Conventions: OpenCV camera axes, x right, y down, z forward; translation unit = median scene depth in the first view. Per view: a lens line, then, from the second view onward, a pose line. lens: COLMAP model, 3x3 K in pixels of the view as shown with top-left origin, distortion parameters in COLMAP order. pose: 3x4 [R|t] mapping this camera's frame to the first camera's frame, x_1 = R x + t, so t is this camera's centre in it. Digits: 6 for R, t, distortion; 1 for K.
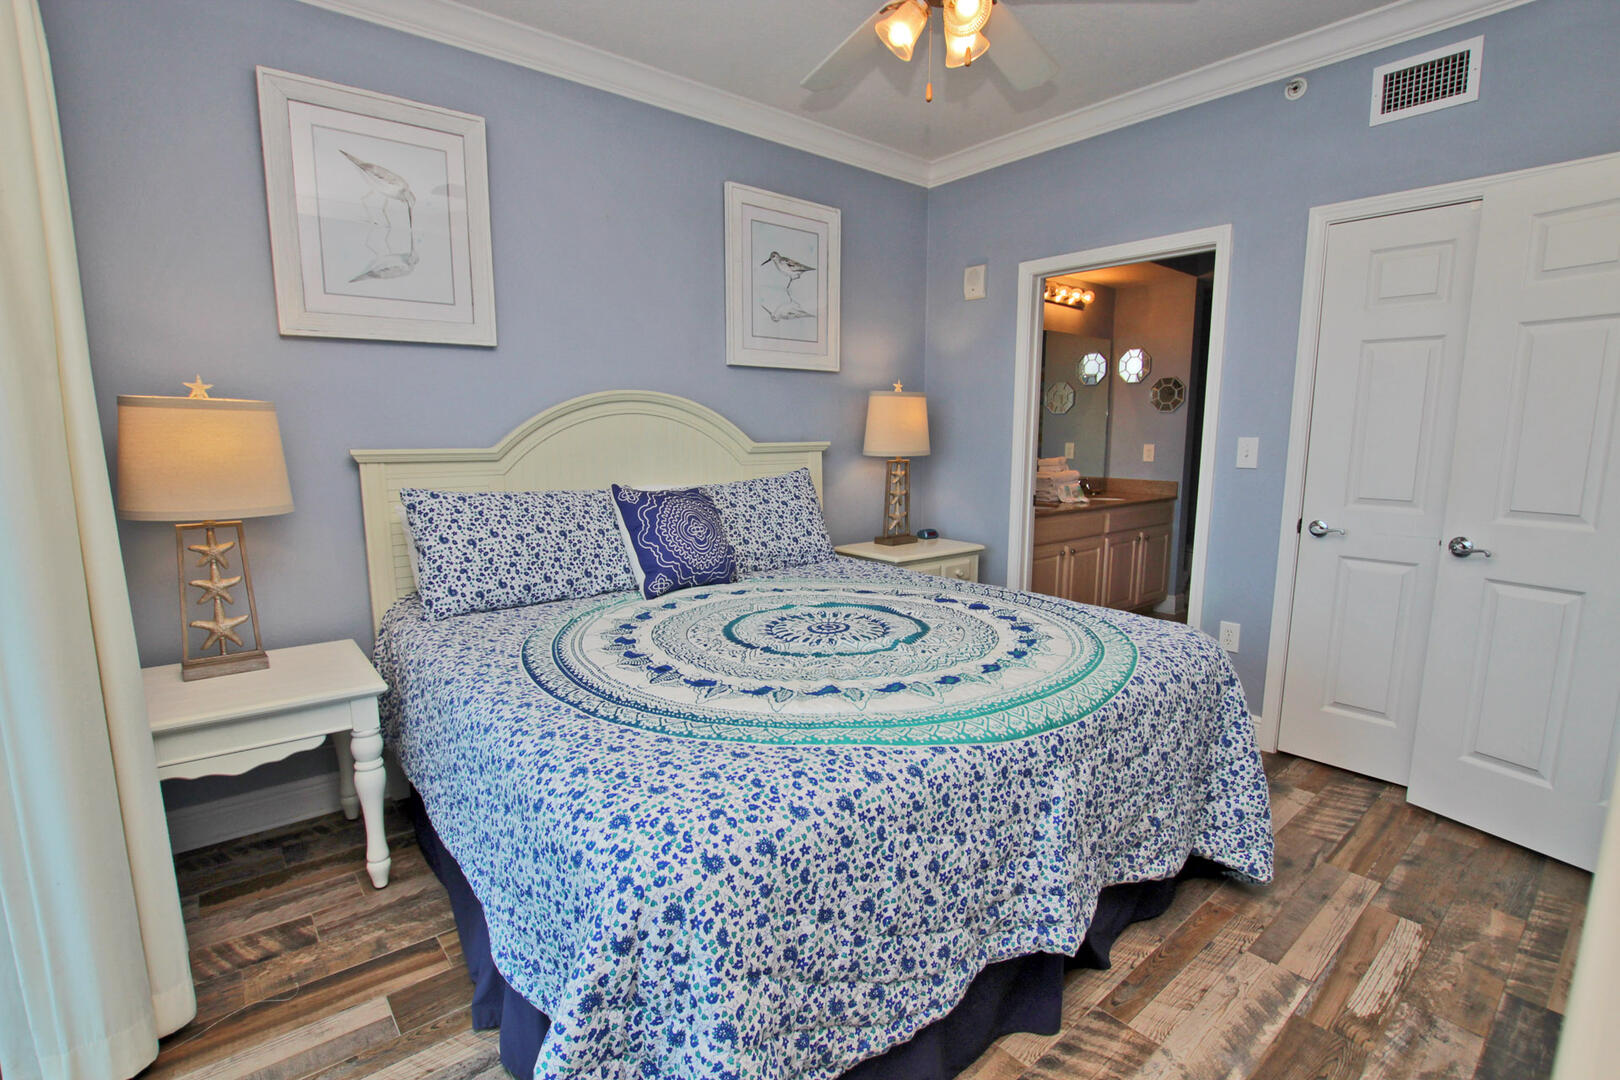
lens RADIAL K [[749.2, 0, 809.3], [0, 749.2, 551.1], [0, 0, 1]] dist [-0.039804, 0.006943]
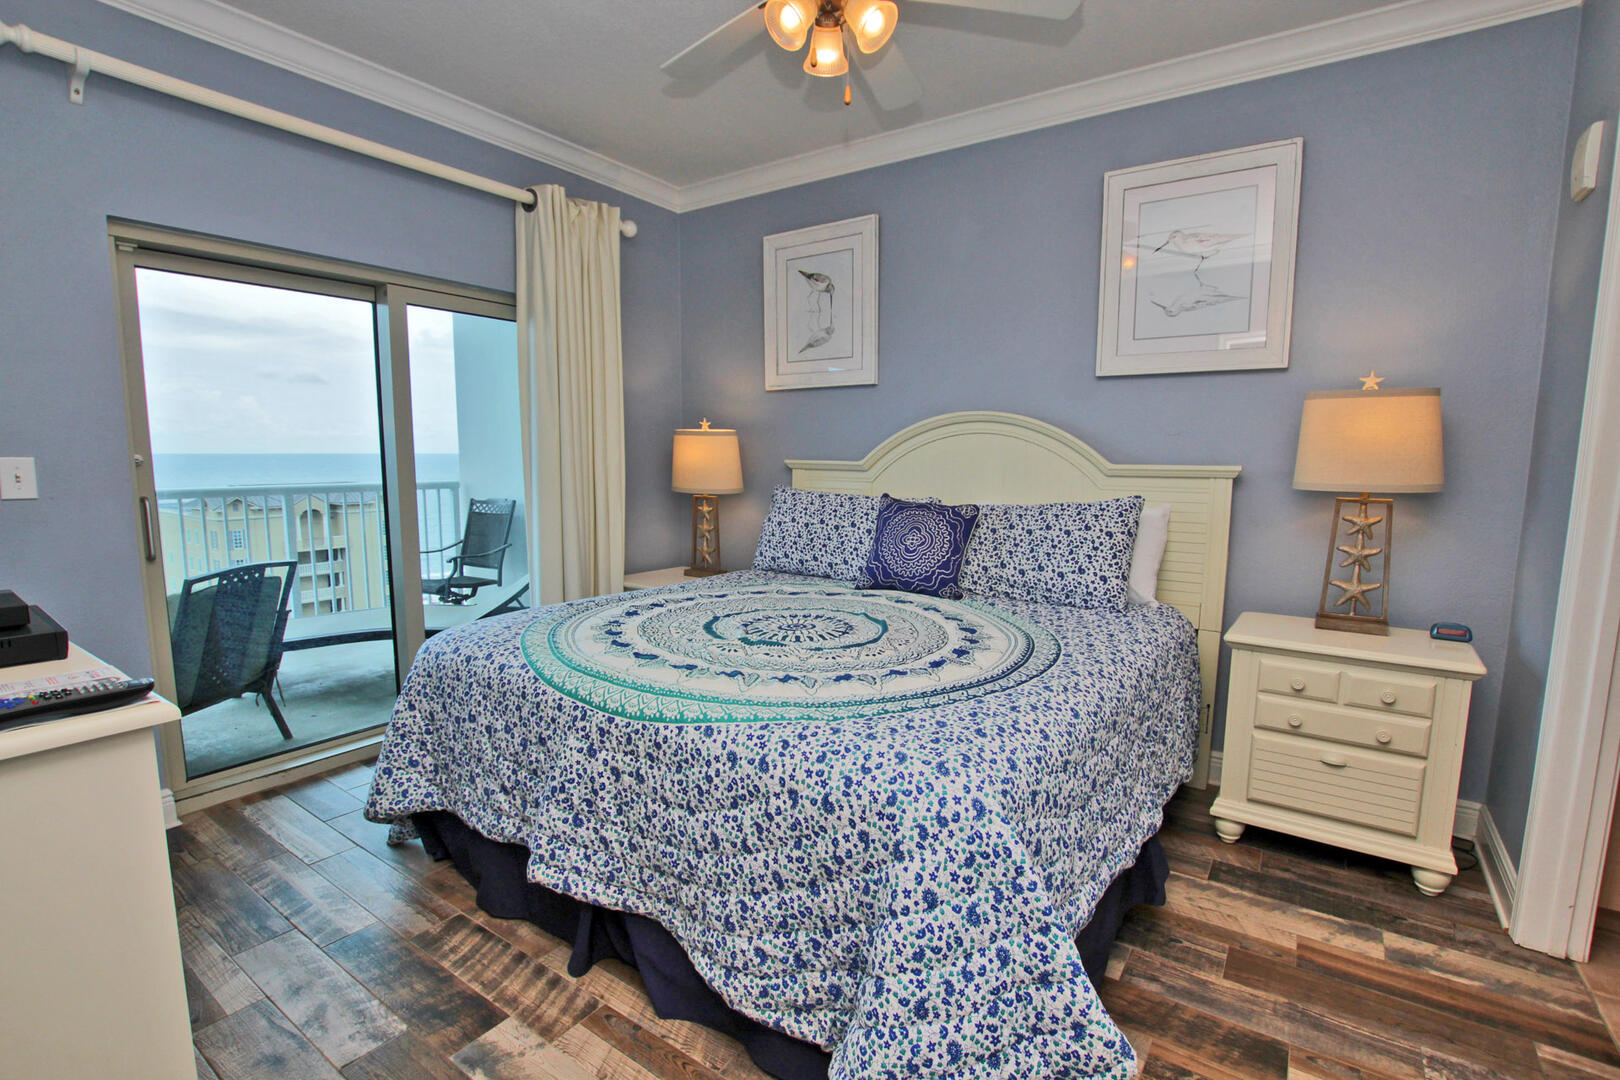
lens RADIAL K [[749.2, 0, 809.3], [0, 749.2, 551.1], [0, 0, 1]] dist [-0.039804, 0.006943]
pose [[0.262093, 0.126137, -0.956764, 0.936461], [-0.157889, 0.983667, 0.086432, -0.090715], [0.952039, 0.128409, 0.277728, 0.622082]]
